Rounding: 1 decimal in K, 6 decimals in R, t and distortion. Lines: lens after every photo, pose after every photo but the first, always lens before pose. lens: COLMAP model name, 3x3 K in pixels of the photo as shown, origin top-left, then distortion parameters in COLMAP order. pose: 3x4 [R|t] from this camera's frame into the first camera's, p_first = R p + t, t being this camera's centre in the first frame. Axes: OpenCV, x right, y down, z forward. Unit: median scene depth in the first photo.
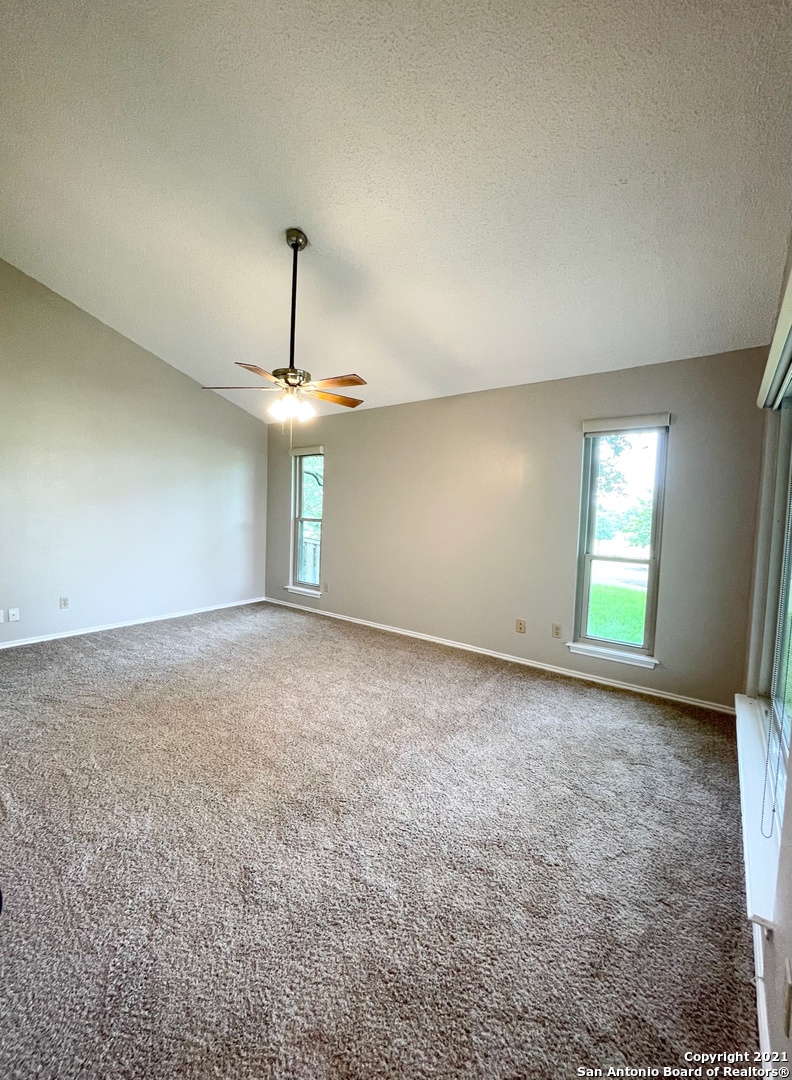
lens RADIAL K [[434.7, 0, 398.2], [0, 434.7, 539.9], [0, 0, 1]] dist [-0.001544, -0.001372]
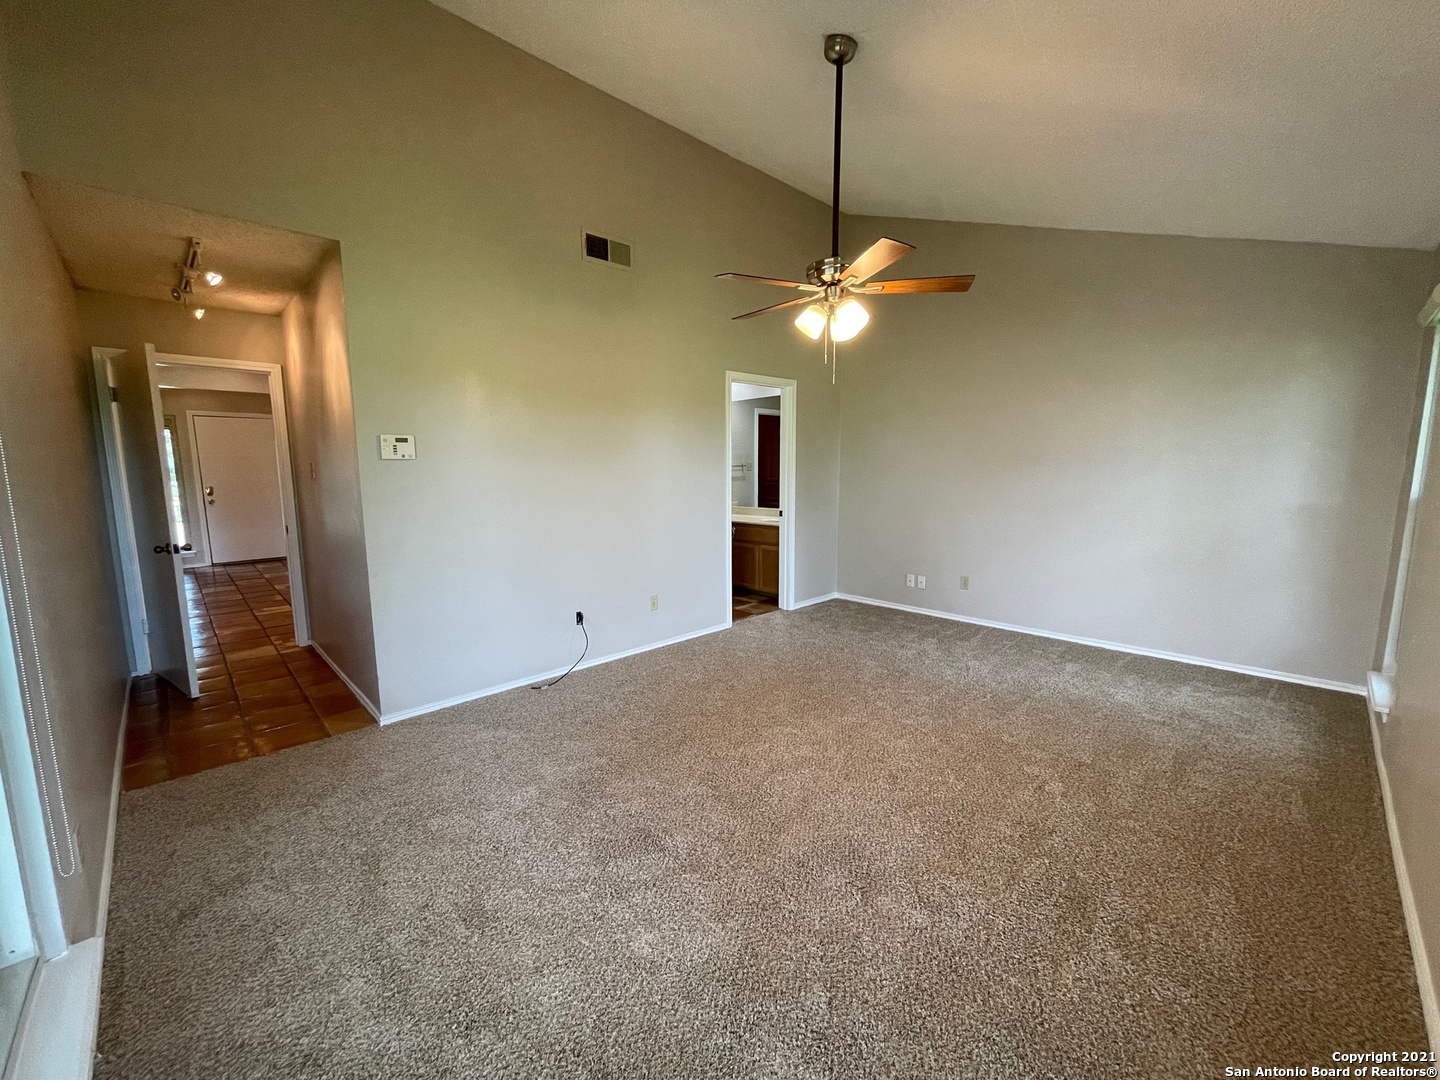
lens RADIAL K [[579.7, 0, 723.1], [0, 579.7, 539.2], [0, 0, 1]] dist [-0.001544, -0.001372]
pose [[-0.154057, 0.097331, -0.983256, 0.467842], [-0.068554, 0.991685, 0.108906, -0.038632], [0.985681, 0.084184, -0.146104, 0.696159]]
